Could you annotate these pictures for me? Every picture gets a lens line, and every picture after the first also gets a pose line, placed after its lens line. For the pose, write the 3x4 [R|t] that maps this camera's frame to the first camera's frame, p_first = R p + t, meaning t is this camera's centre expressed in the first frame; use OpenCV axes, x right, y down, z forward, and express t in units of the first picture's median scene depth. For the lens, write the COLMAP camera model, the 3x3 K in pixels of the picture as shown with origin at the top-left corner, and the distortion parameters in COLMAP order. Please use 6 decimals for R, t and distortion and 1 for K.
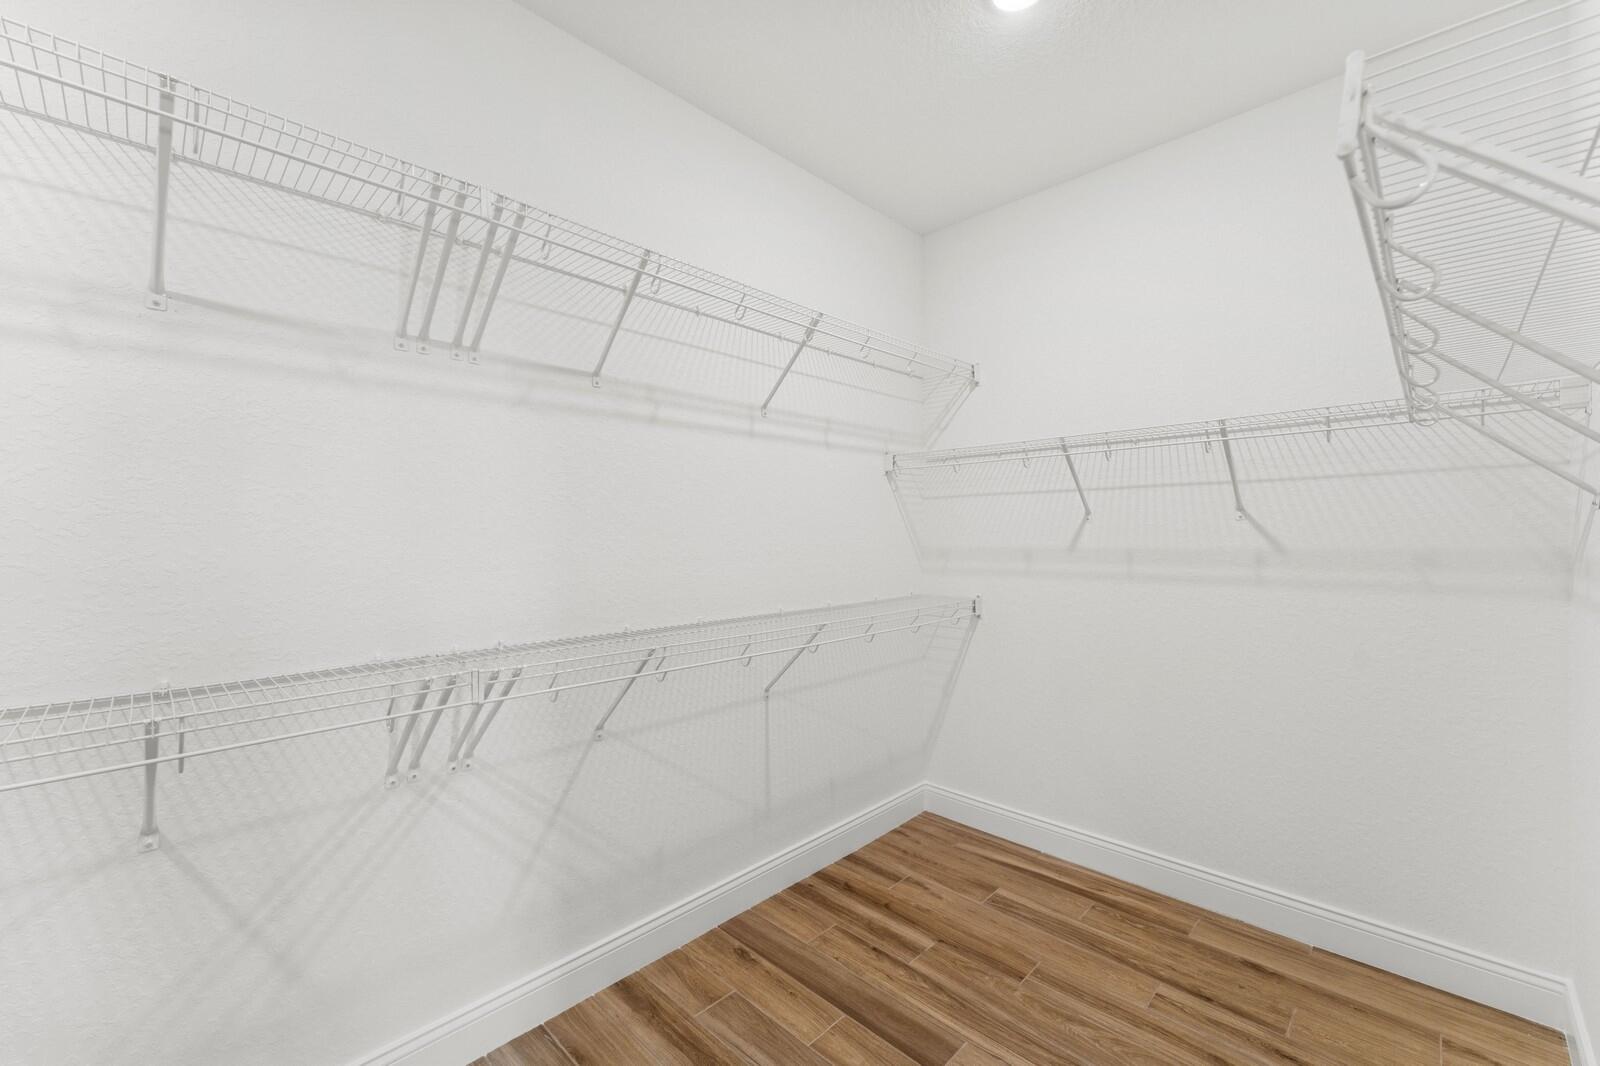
lens RADIAL K [[652.2, 0, 805.5], [0, 652.2, 537.4], [0, 0, 1]] dist [0.001274, -0.000083]
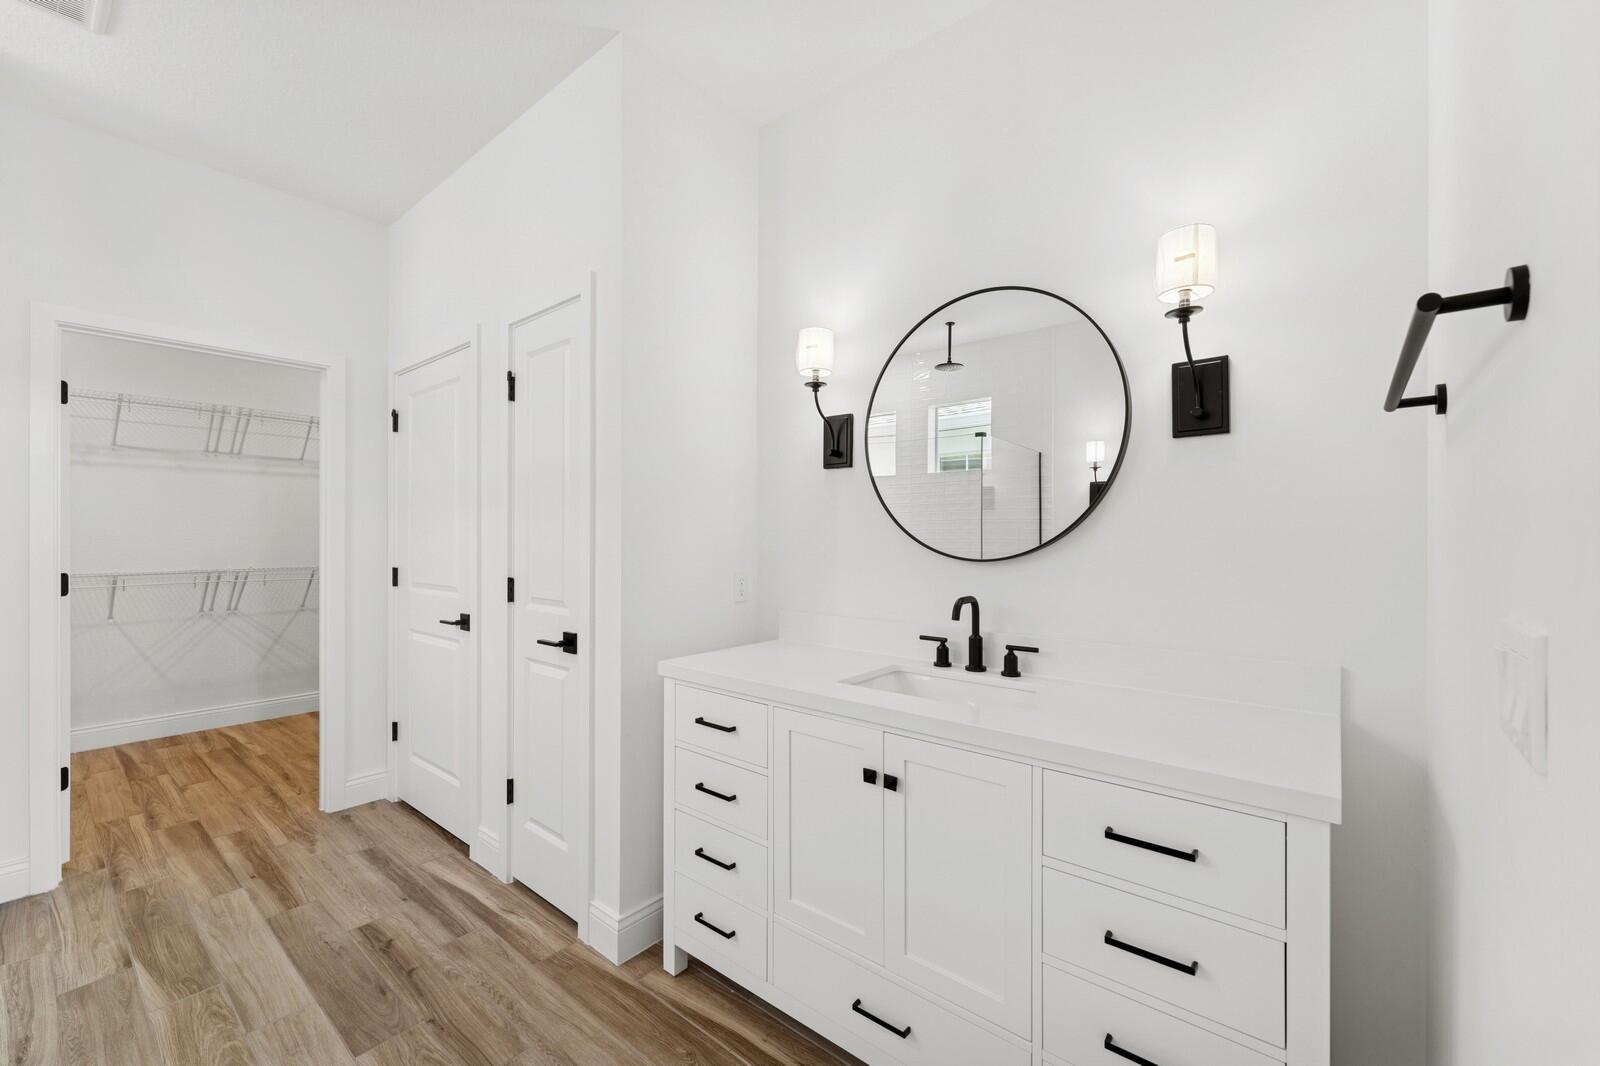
lens RADIAL K [[652.2, 0, 805.5], [0, 652.2, 537.4], [0, 0, 1]] dist [0.001274, -0.000083]
pose [[0.996617, 0.000996, 0.082178, 1.636701], [-0.000528, 0.999984, -0.005714, 0.063866], [-0.082183, 0.005651, 0.996601, -1.904878]]
